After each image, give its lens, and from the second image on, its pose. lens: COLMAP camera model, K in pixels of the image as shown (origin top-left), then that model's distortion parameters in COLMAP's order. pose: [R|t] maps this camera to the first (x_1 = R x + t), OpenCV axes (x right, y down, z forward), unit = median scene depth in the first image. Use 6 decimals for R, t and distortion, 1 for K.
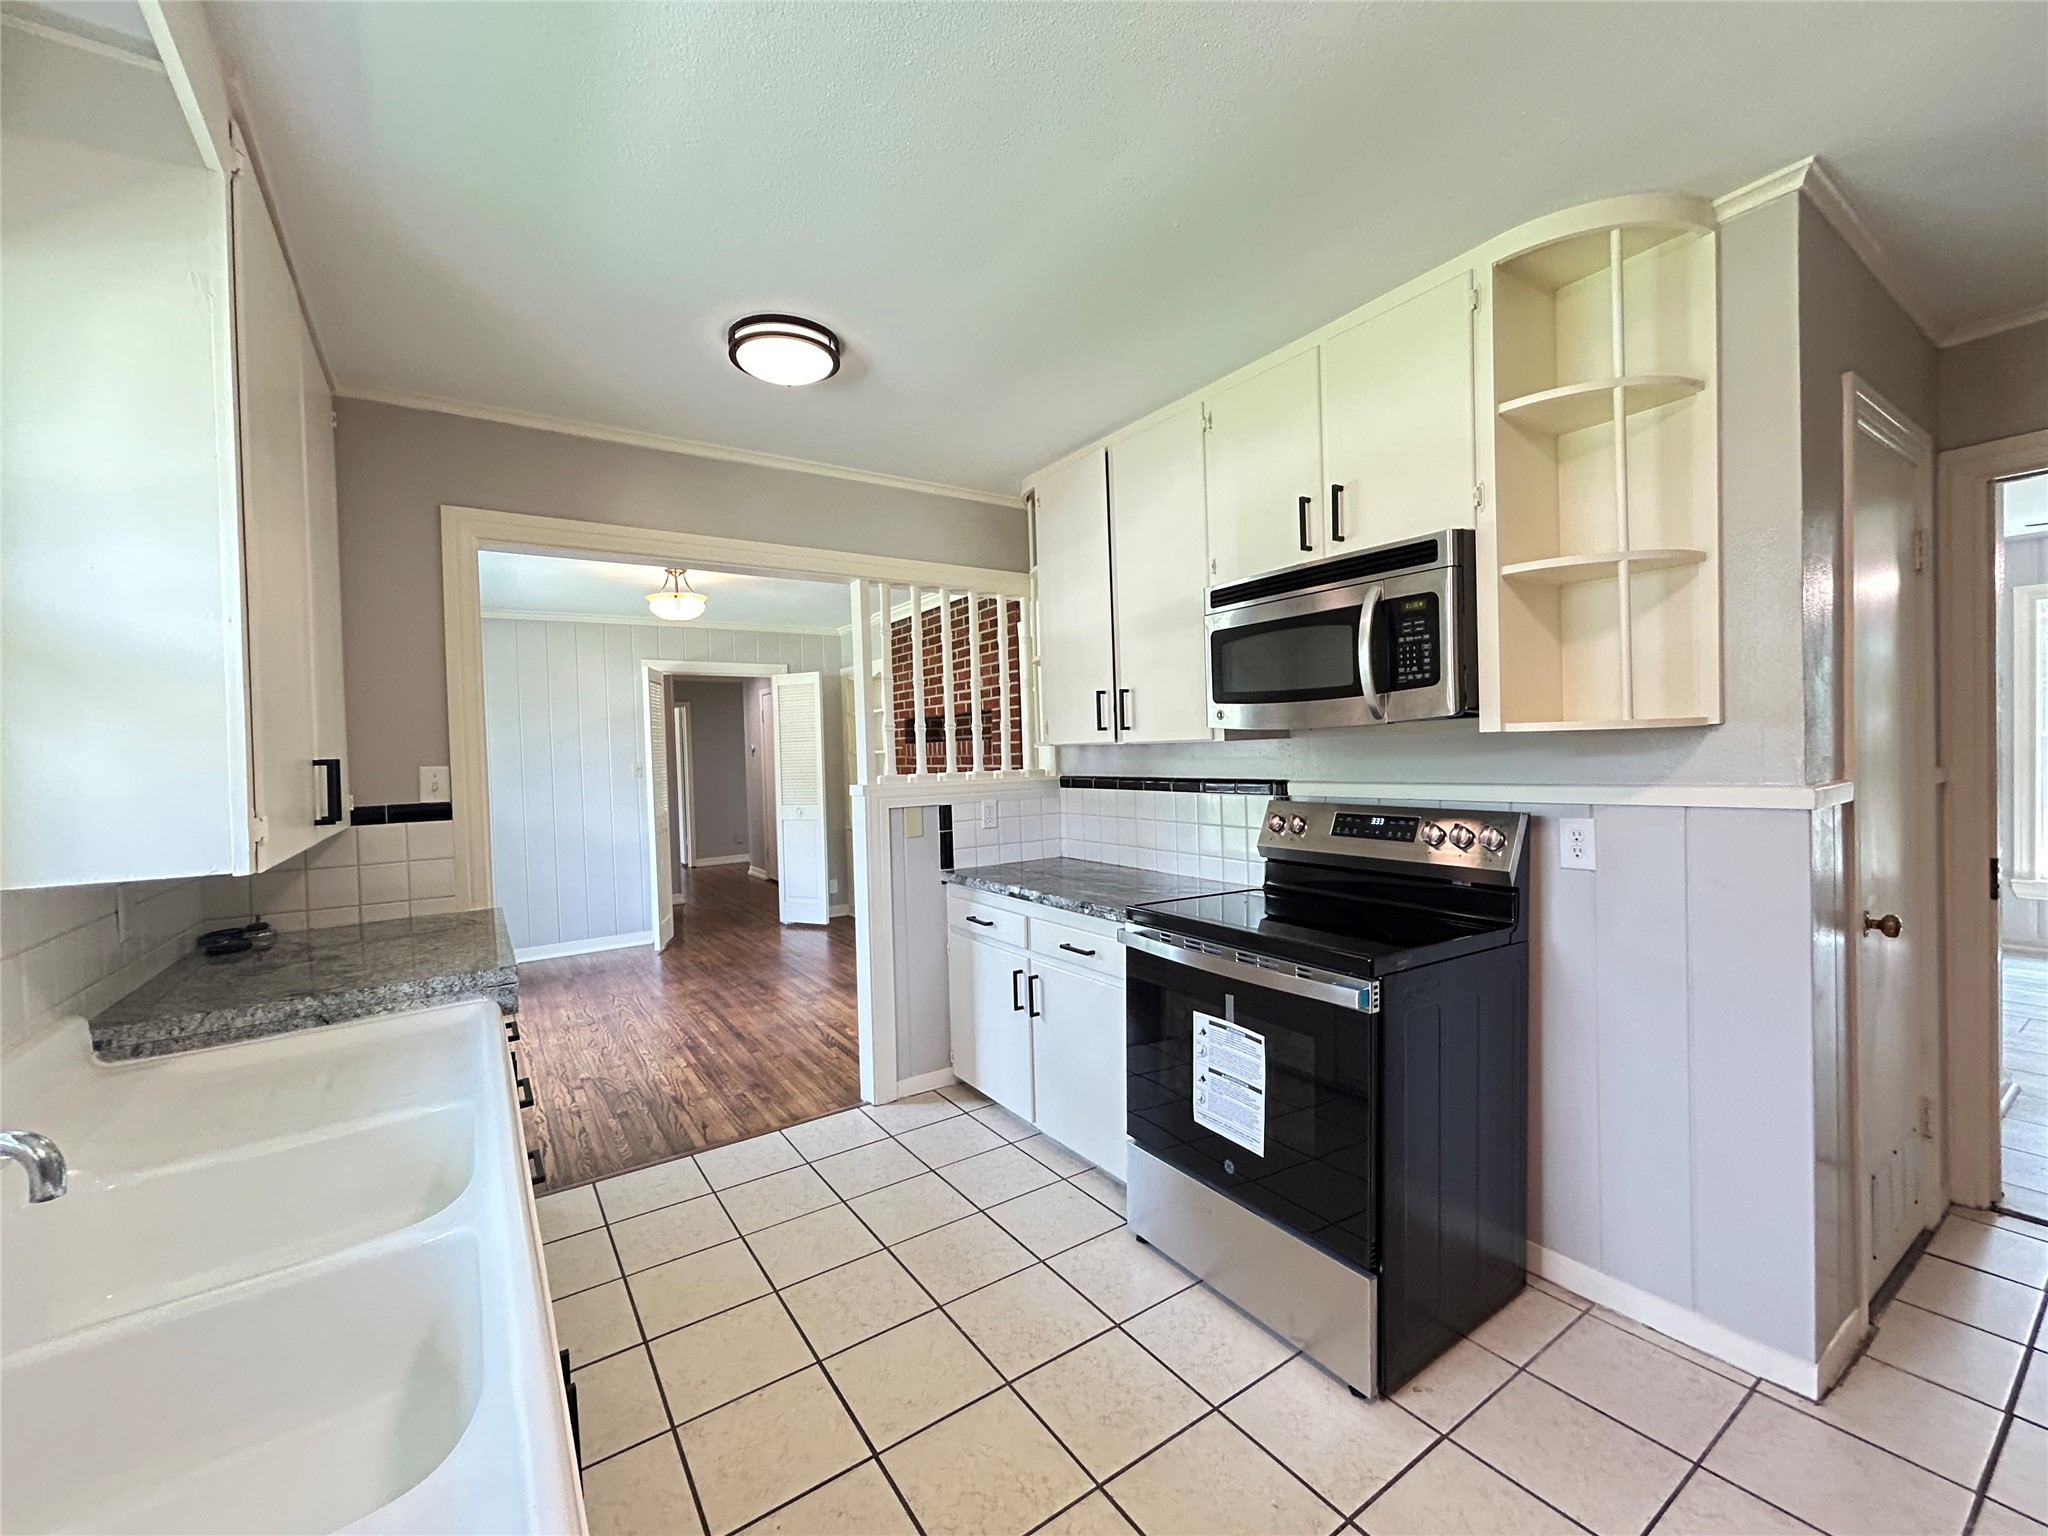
lens RADIAL K [[834.7, 0, 1020.6], [0, 834.7, 762.4], [0, 0, 1]] dist [-0.001185, 0.000458]
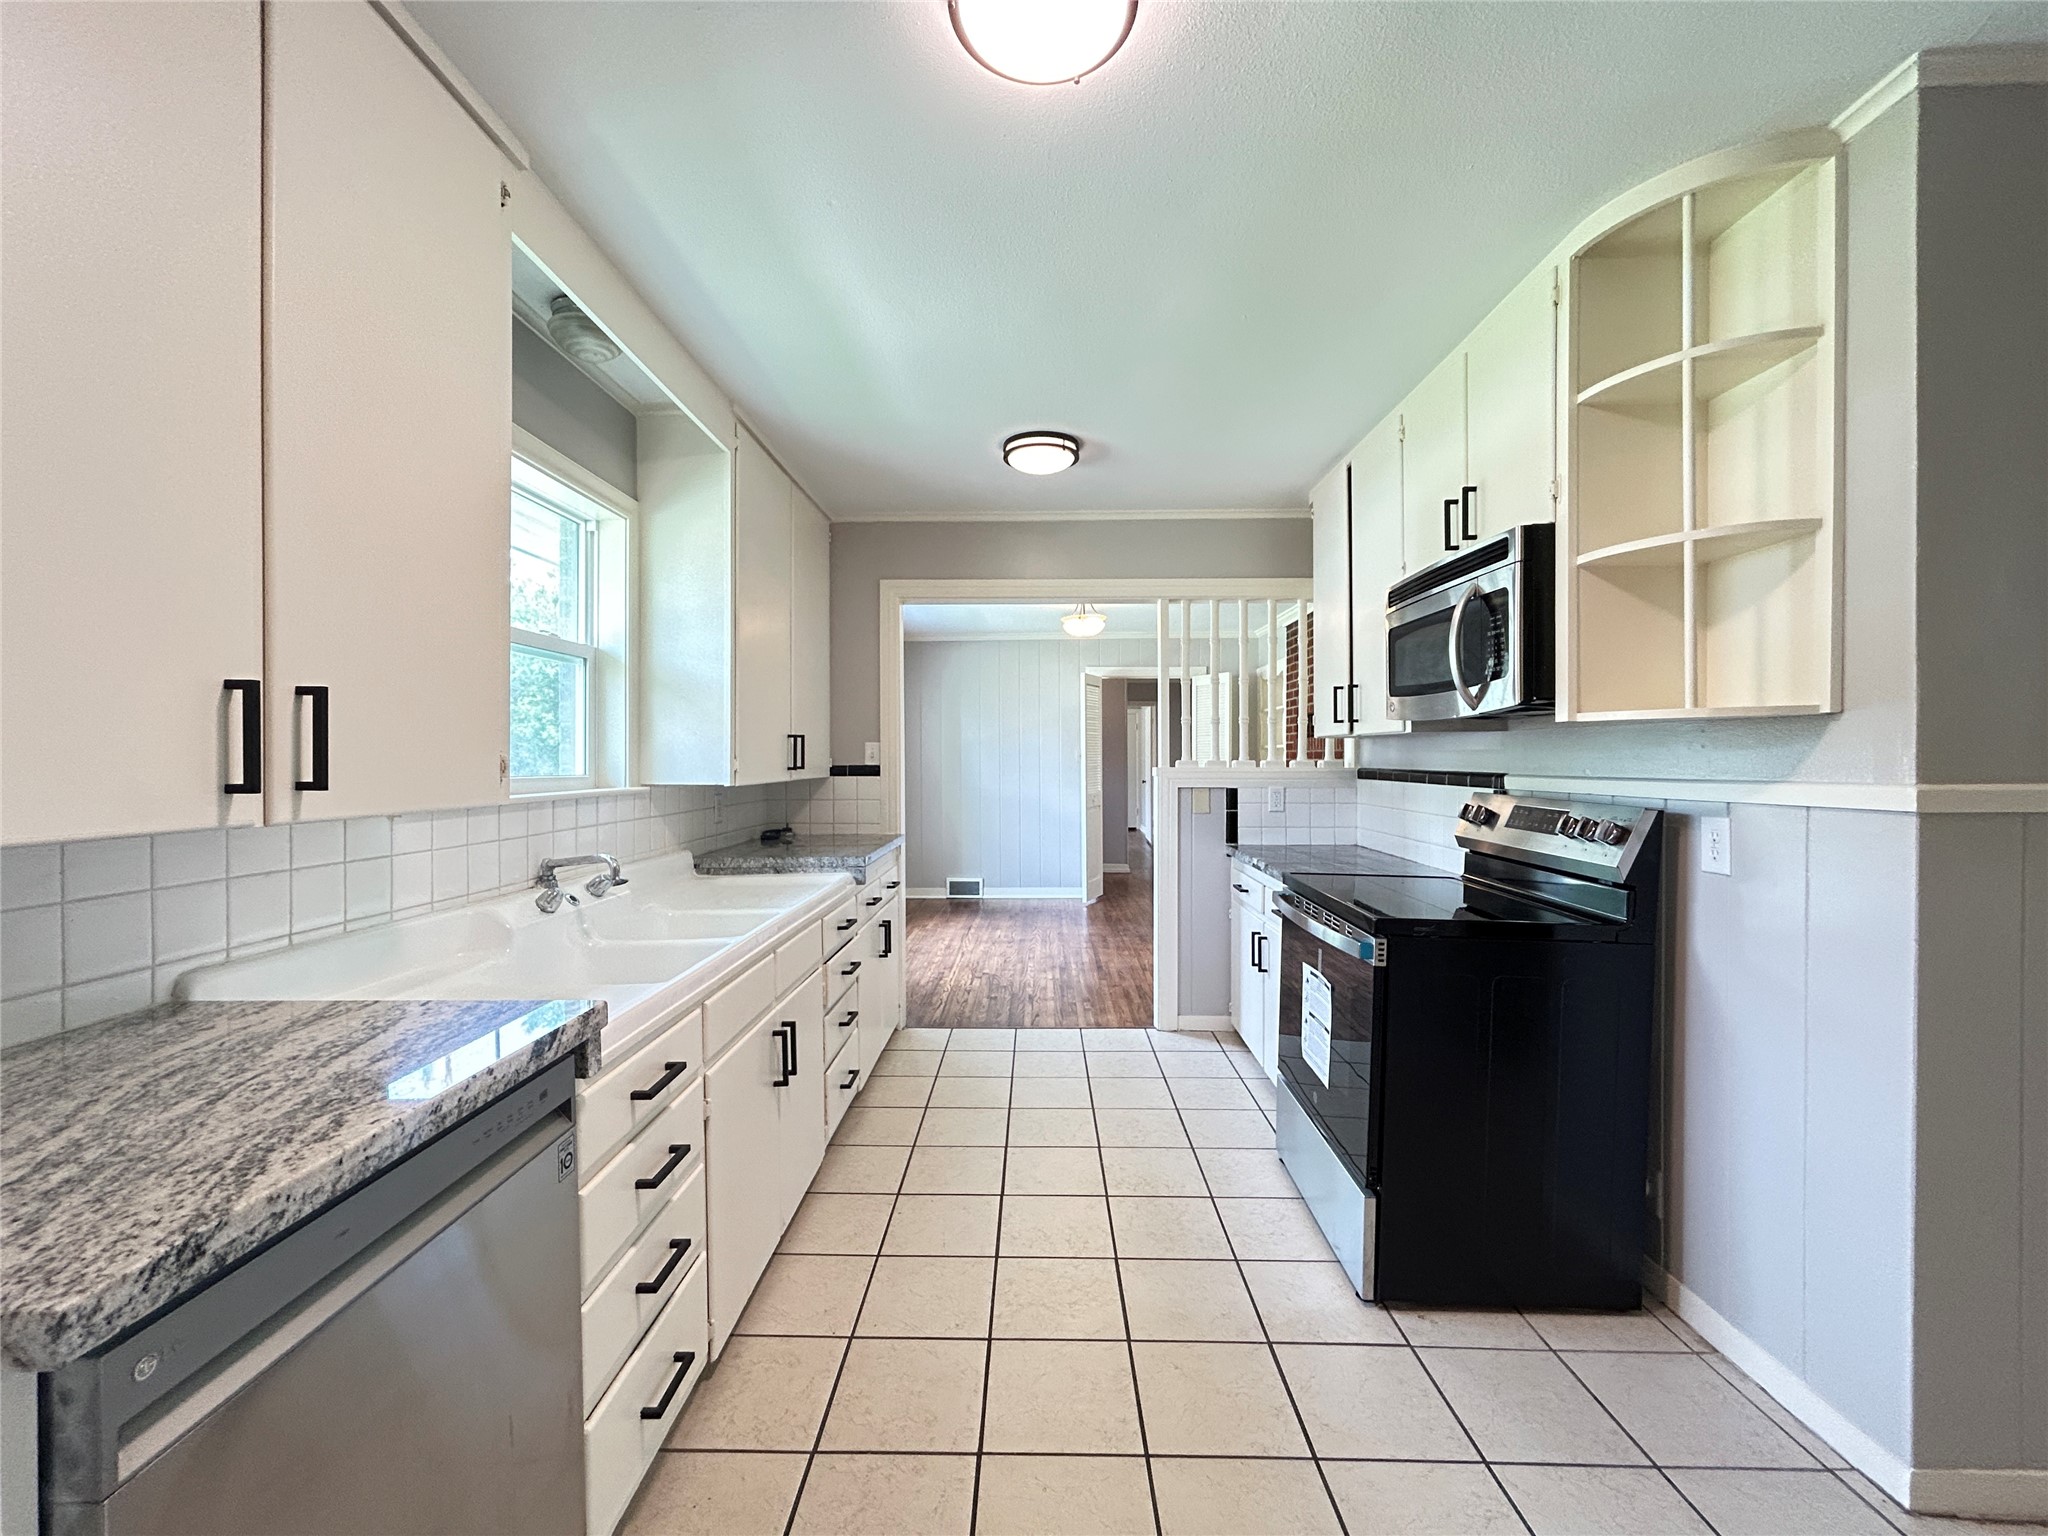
lens RADIAL K [[831.2, 0, 1019.3], [0, 831.2, 760.1], [0, 0, 1]] dist [-0.002936, 0.000010]
pose [[0.815341, 0.030194, -0.578193, 0.485435], [-0.030955, 0.999484, 0.008544, 0.017202], [0.578153, 0.010932, 0.815855, -0.155514]]
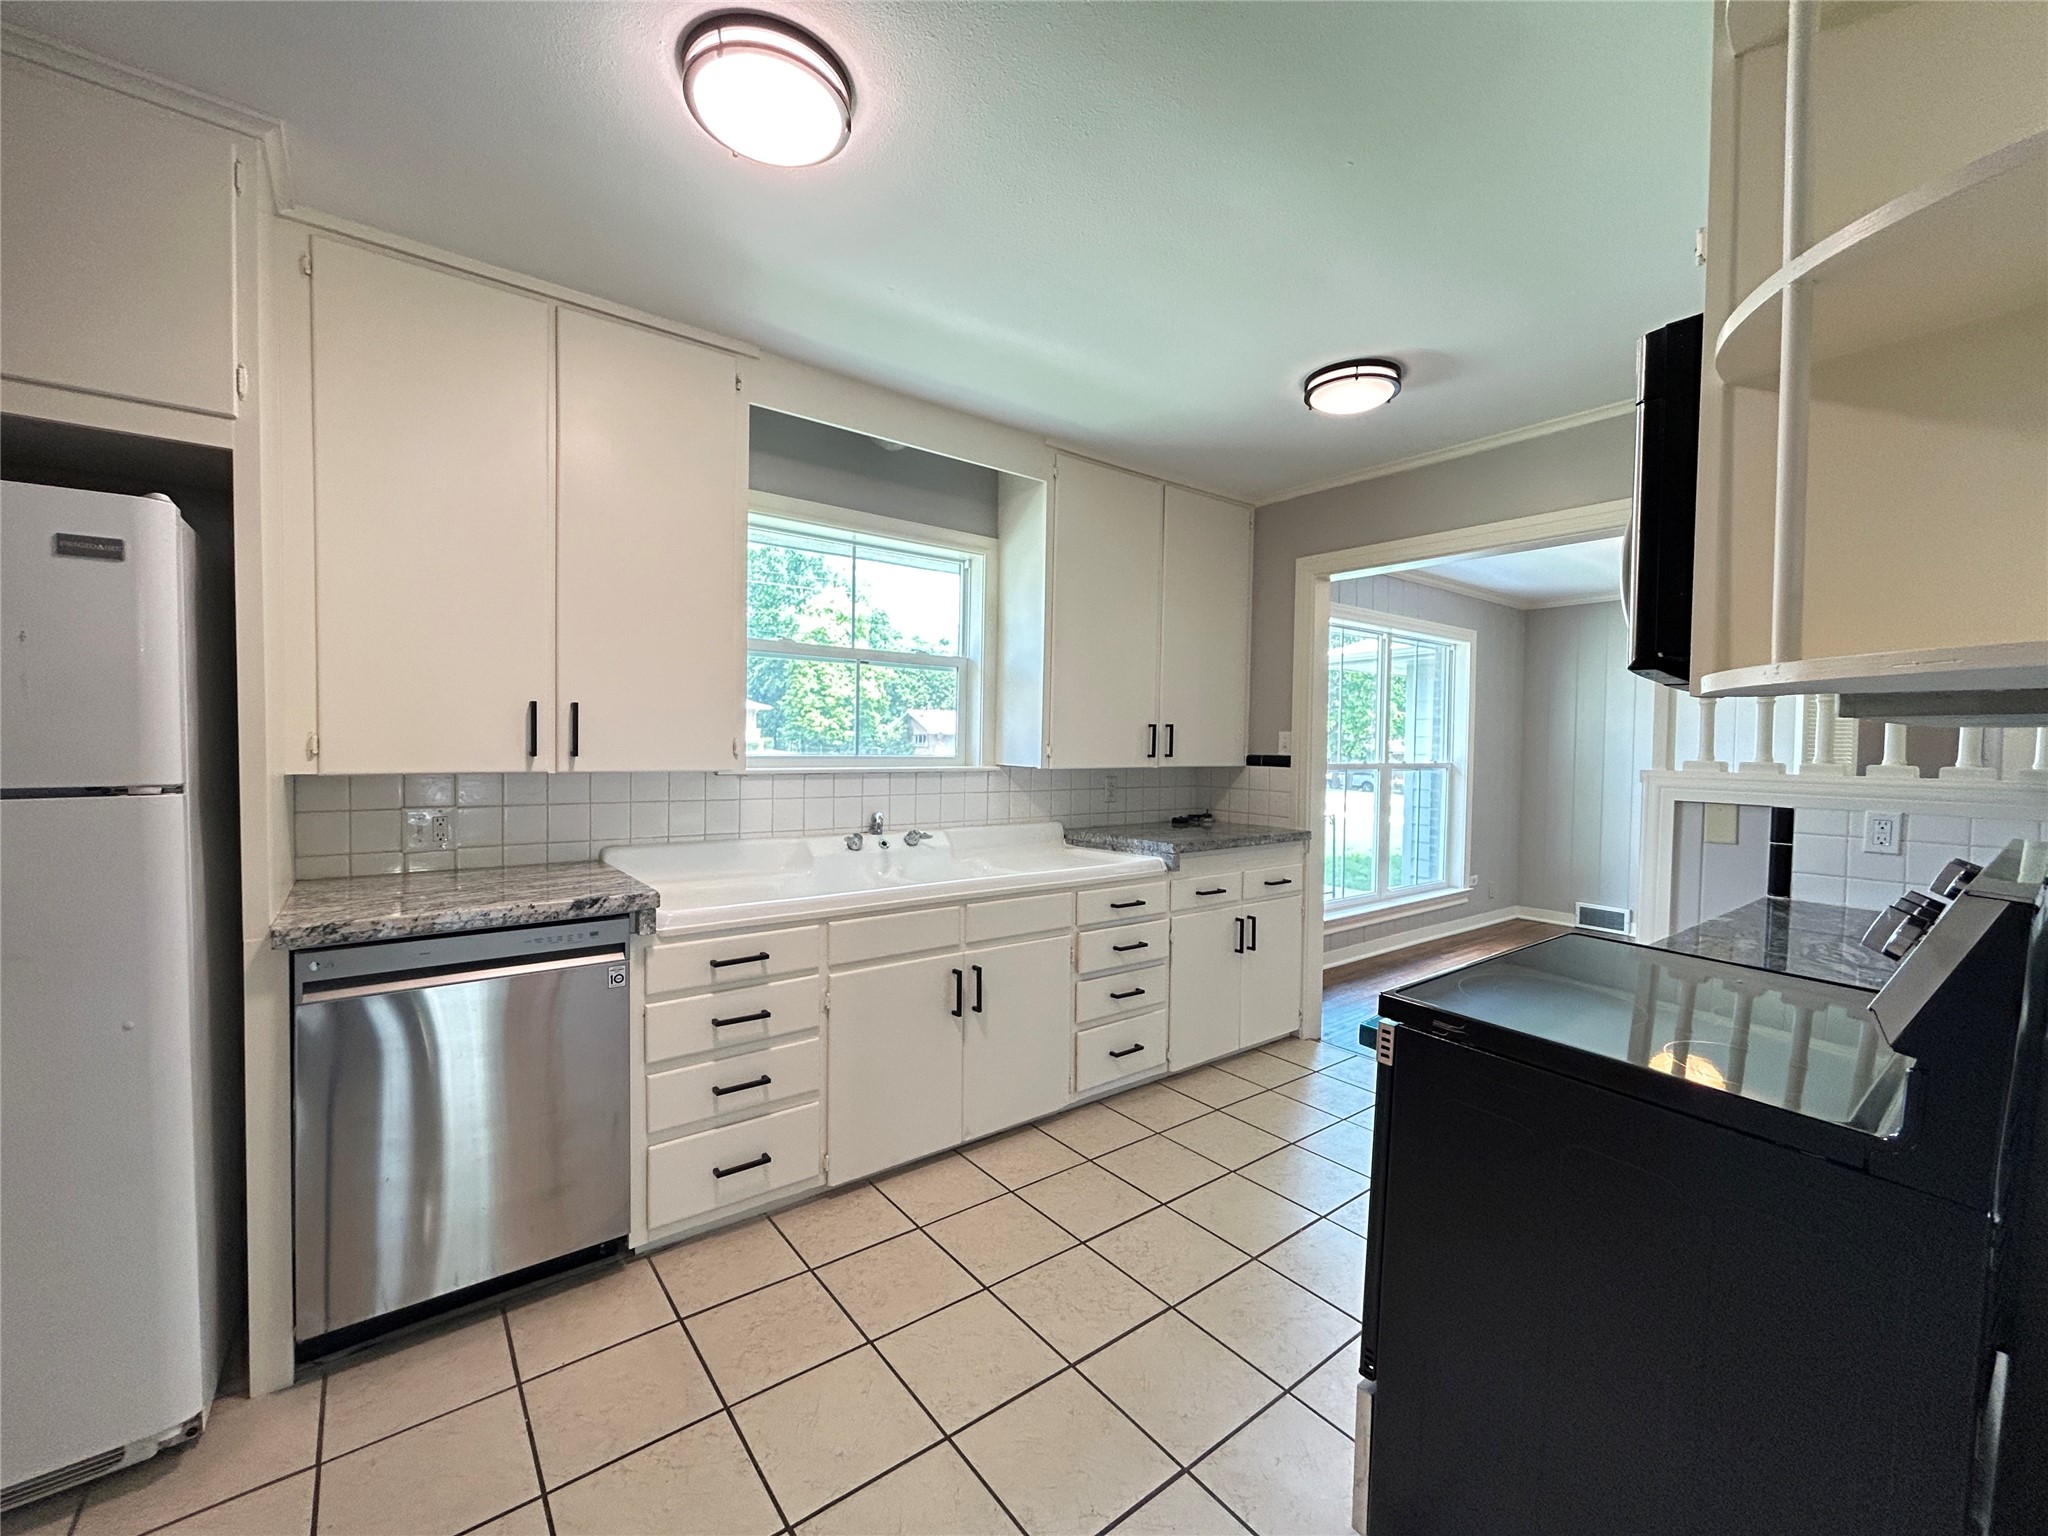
lens RADIAL K [[831.2, 0, 1019.3], [0, 831.2, 760.1], [0, 0, 1]] dist [-0.002936, 0.000010]
pose [[0.063051, 0.056246, -0.996424, 0.837365], [-0.031919, 0.998014, 0.054316, -0.011087], [0.997500, 0.028380, 0.064721, 0.437152]]
